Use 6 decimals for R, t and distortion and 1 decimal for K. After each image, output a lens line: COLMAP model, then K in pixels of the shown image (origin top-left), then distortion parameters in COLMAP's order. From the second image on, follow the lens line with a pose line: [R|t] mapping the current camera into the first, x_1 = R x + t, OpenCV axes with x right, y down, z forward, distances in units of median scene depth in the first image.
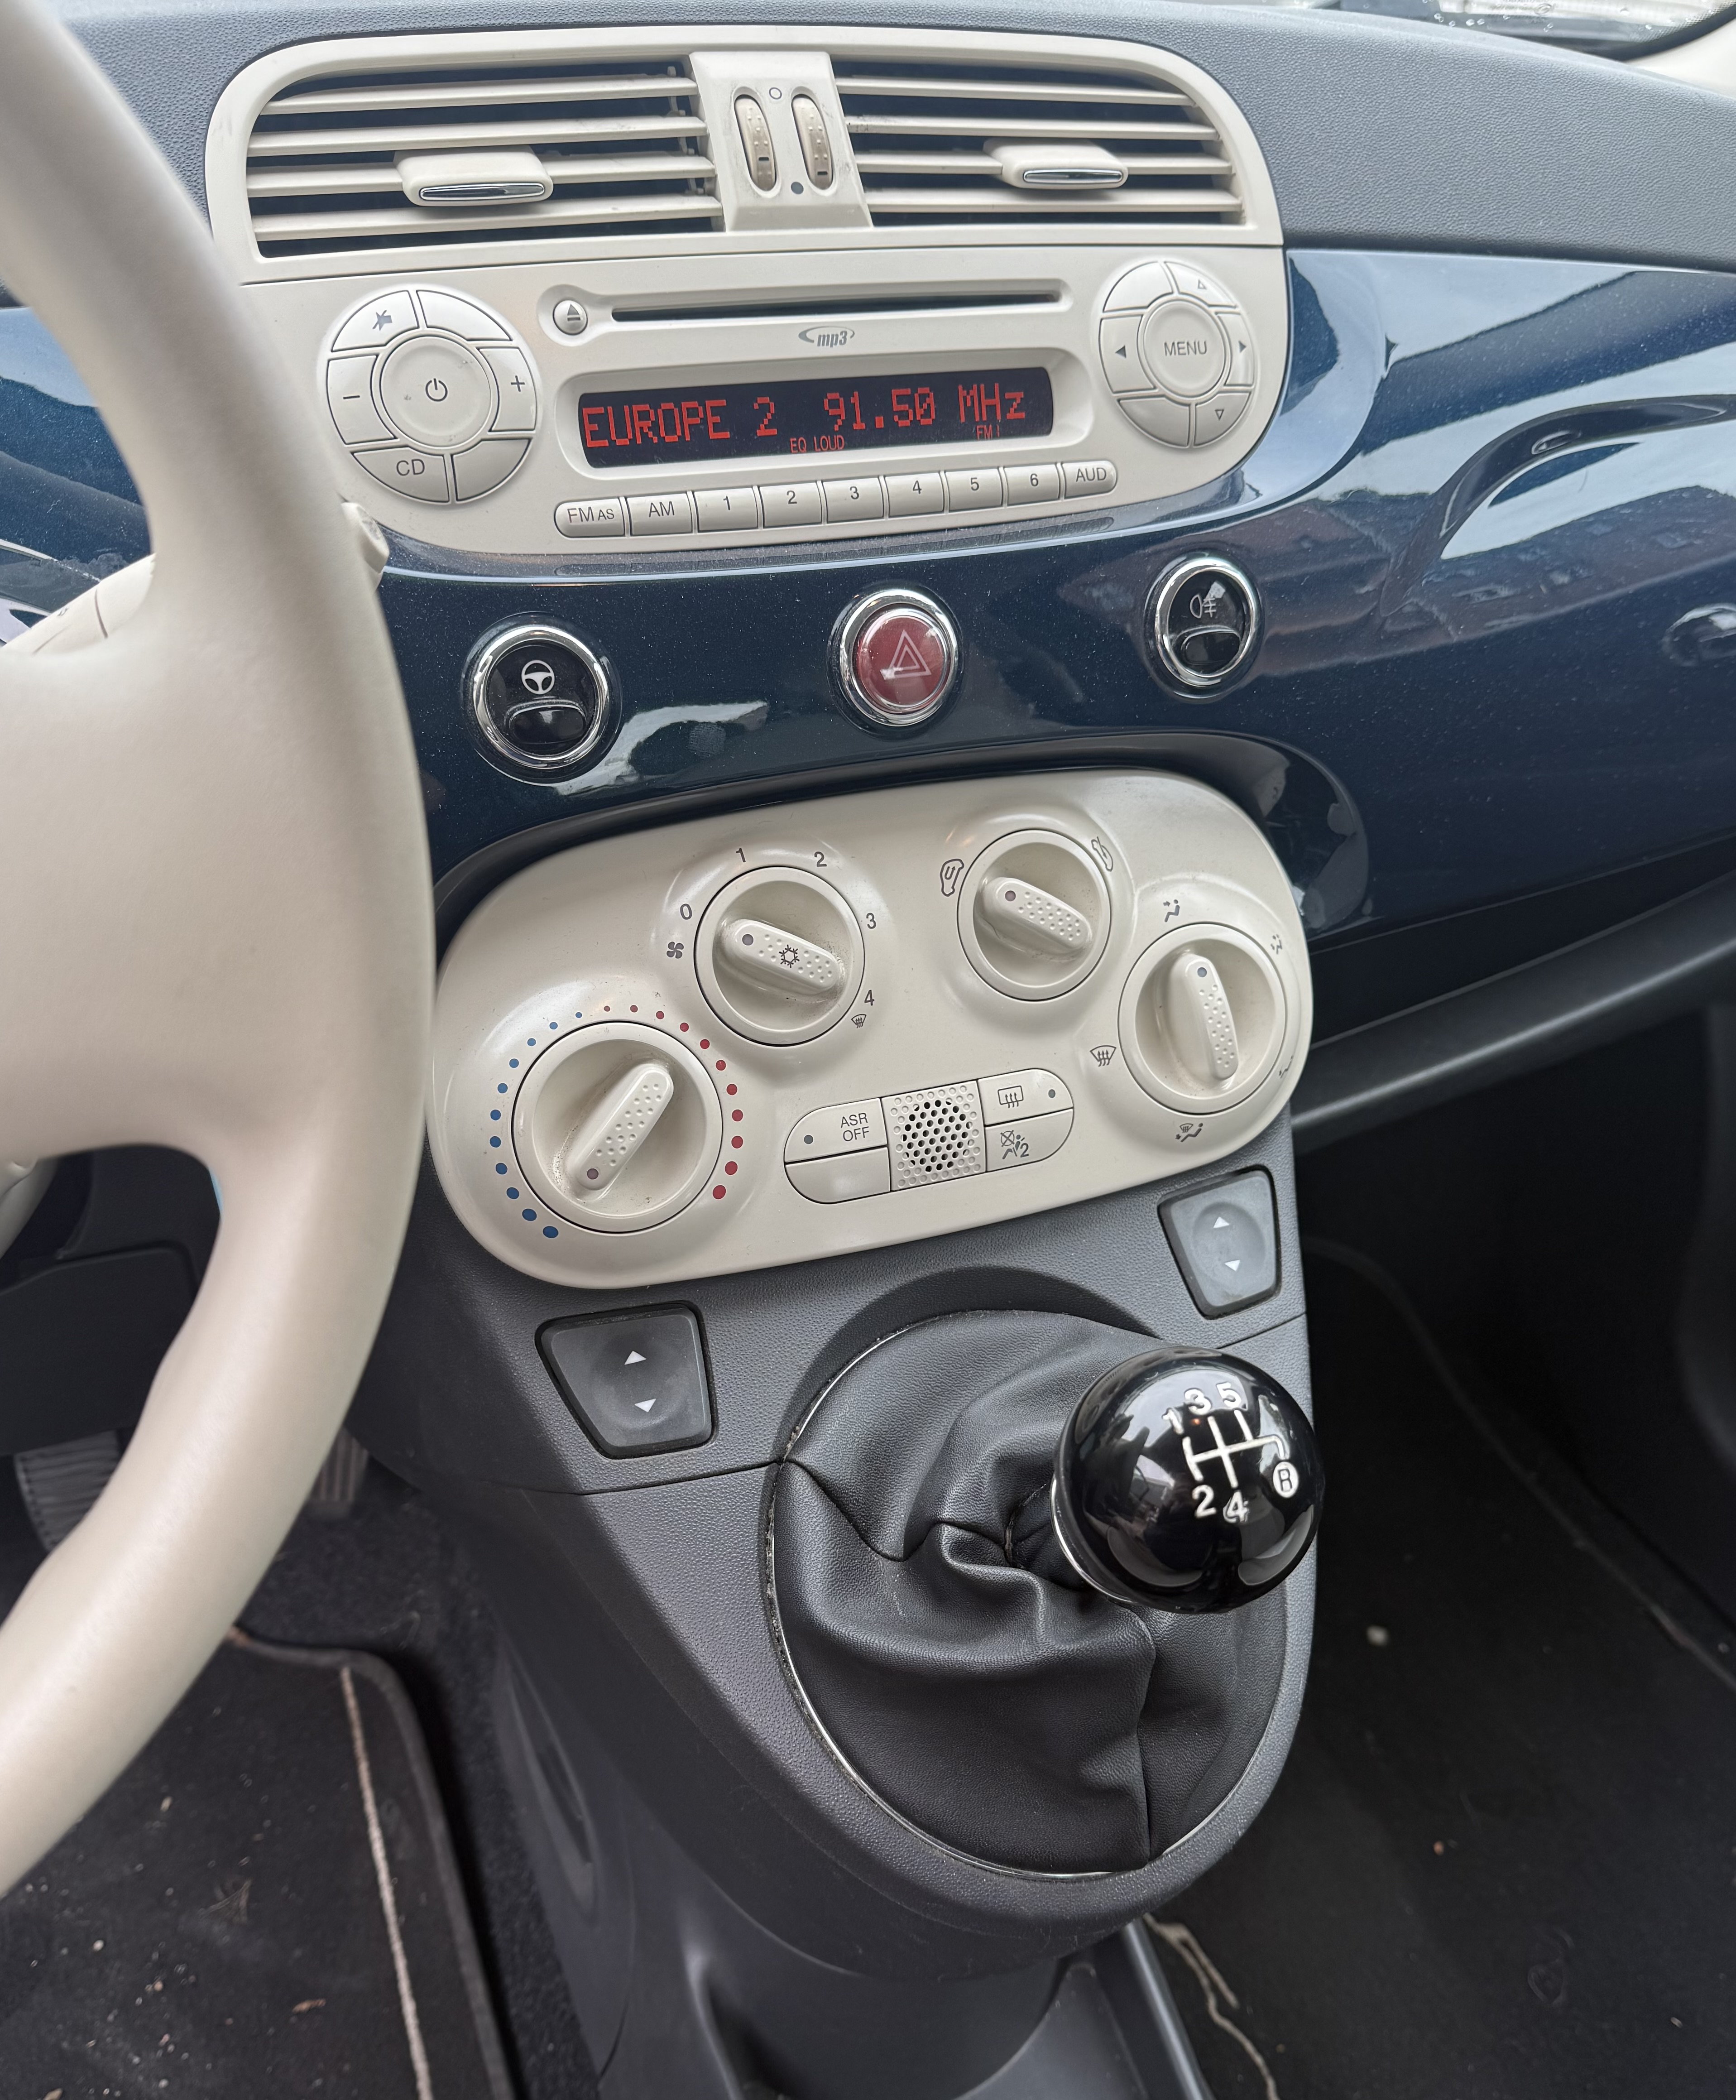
lens RADIAL K [[1915.8, 0, 873.2], [0, 1915.8, 1203.8], [0, 0, 1]] dist [0.177349, -0.371209]
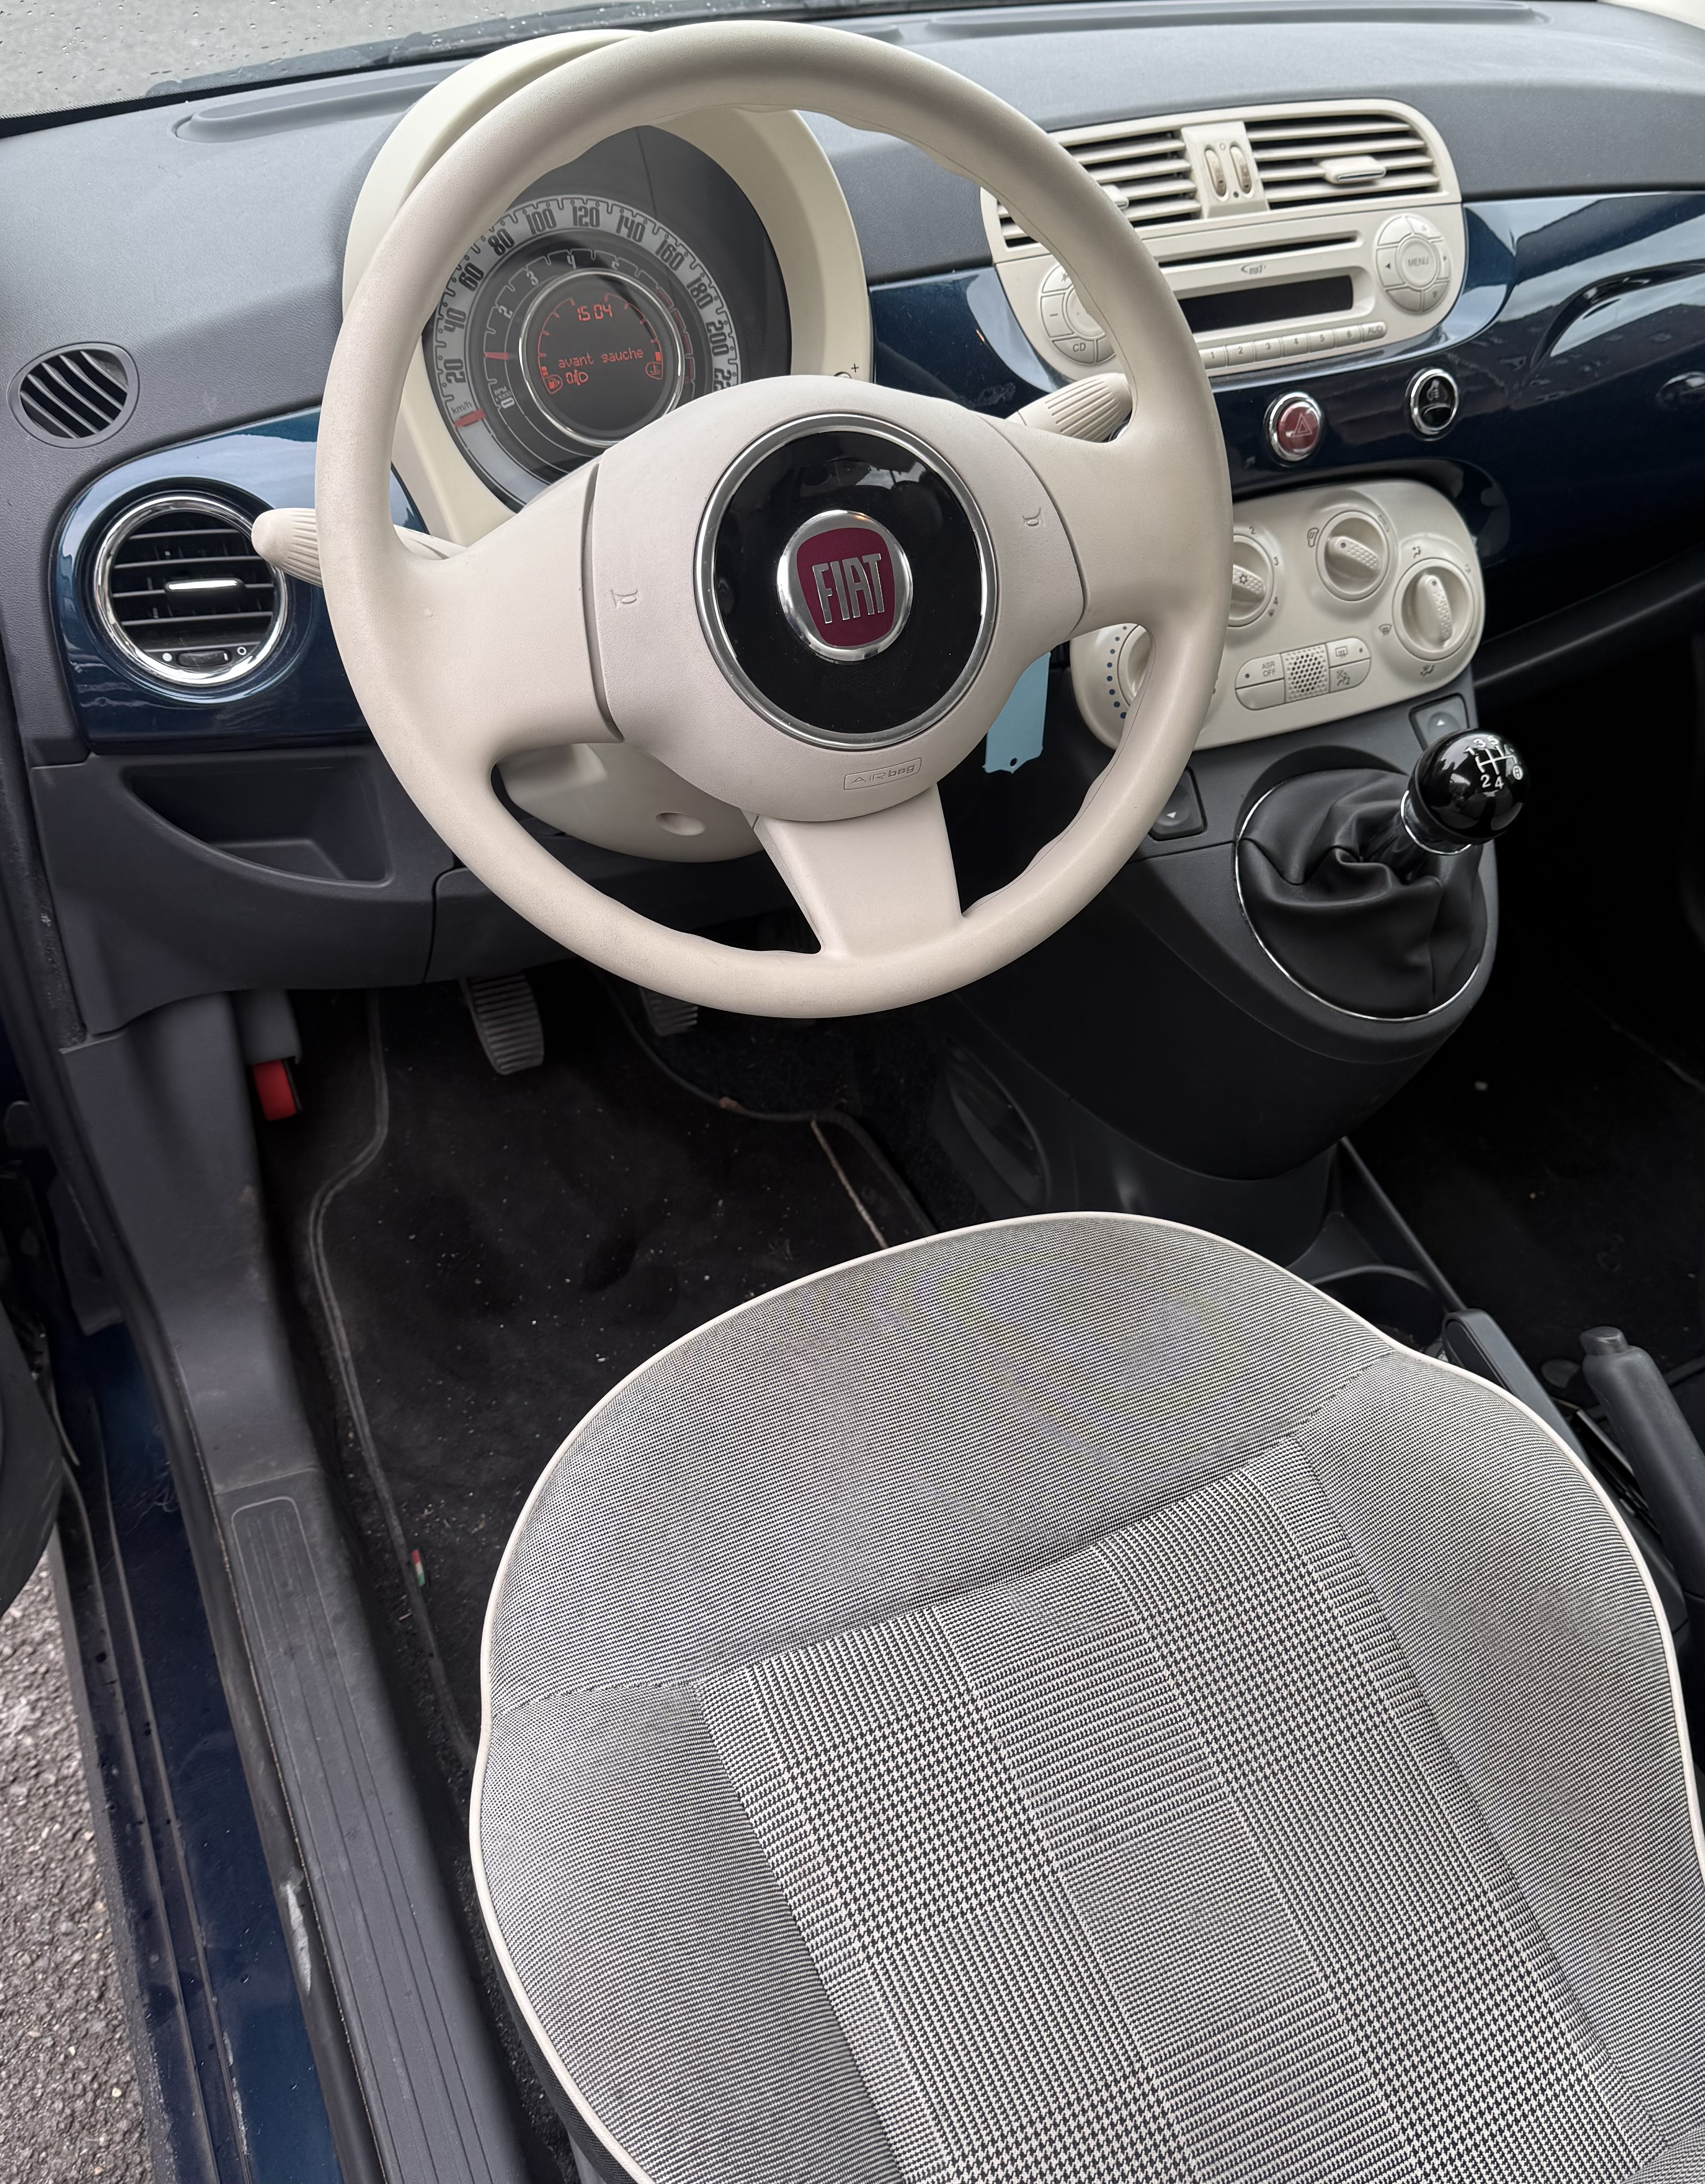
lens RADIAL K [[1928.3, 0, 981.9], [0, 1928.3, 1099.2], [0, 0, 1]] dist [0.170469, -0.296931]
pose [[0.997266, -0.057515, 0.046392, -0.430766], [0.054828, 0.996853, 0.057250, 0.275921], [-0.049539, -0.054550, 0.997281, -1.039906]]
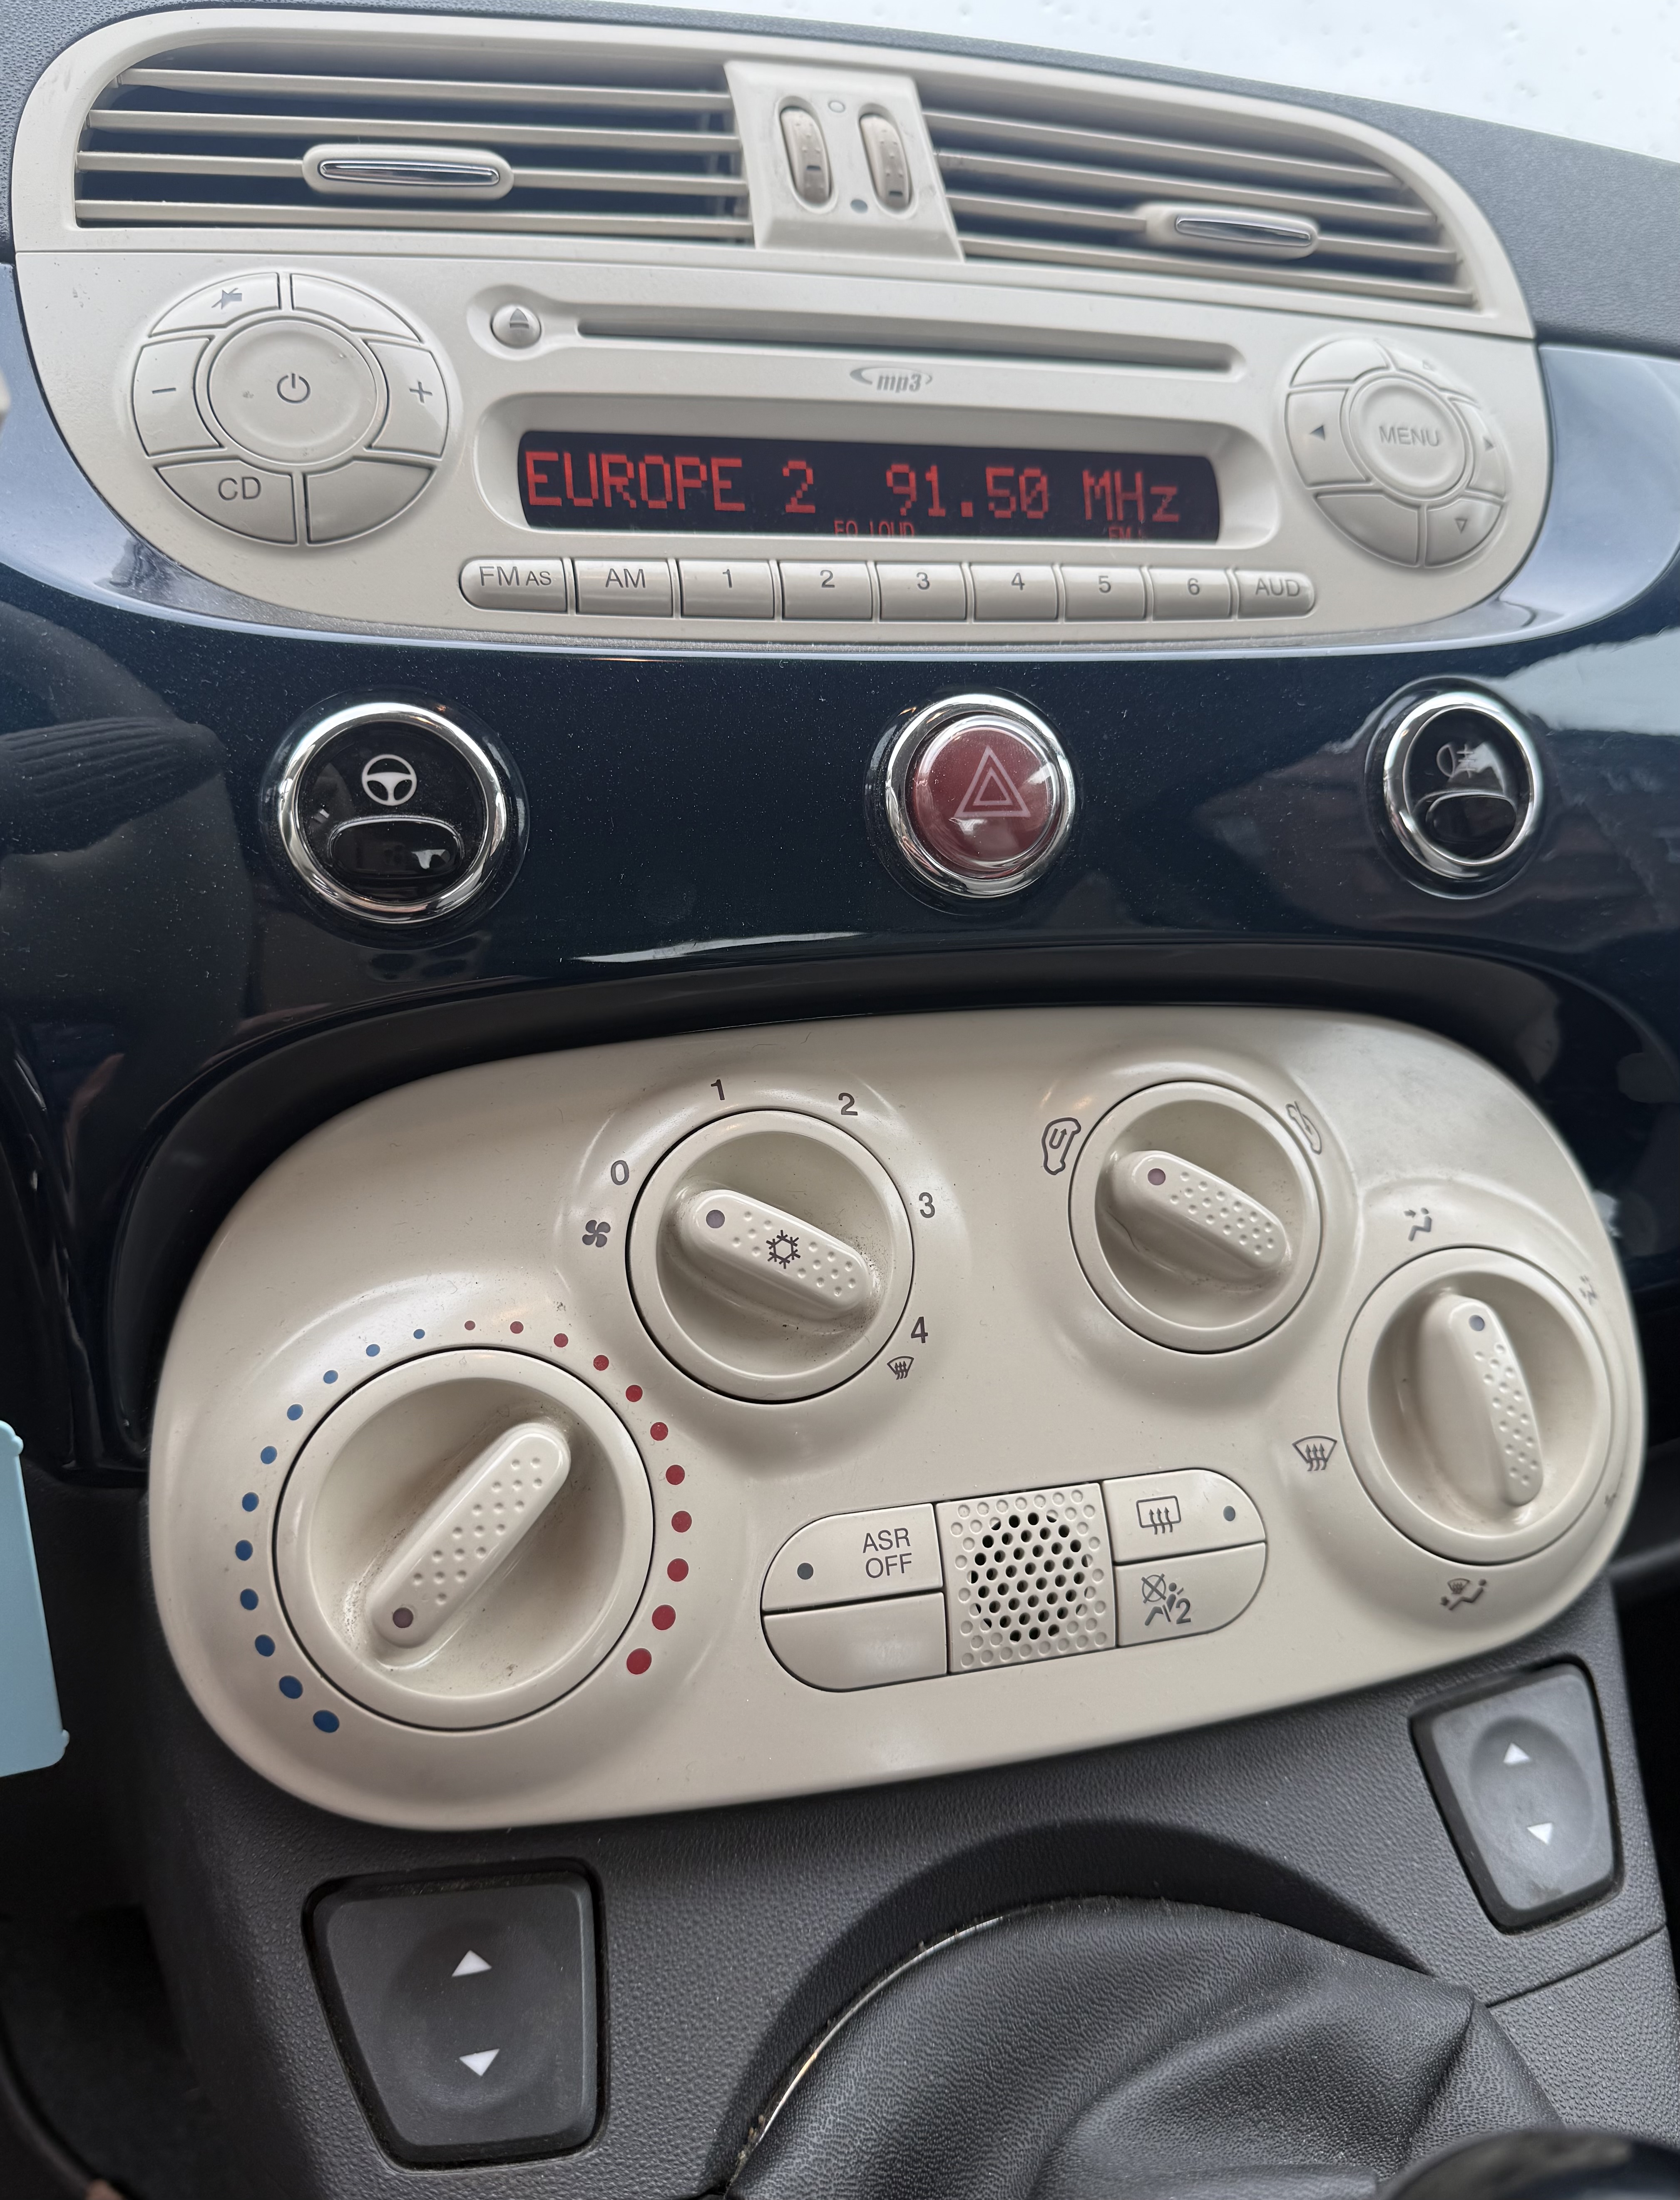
lens RADIAL K [[1660.1, 0, 840.0], [0, 1660.1, 1100.0], [0, 0, 1]] dist [0.137039, -0.302194]
pose [[0.993794, 0.025170, -0.108356, 0.027970], [-0.055900, 0.955143, -0.290822, -0.023175], [0.096175, 0.295074, 0.950622, 0.481623]]
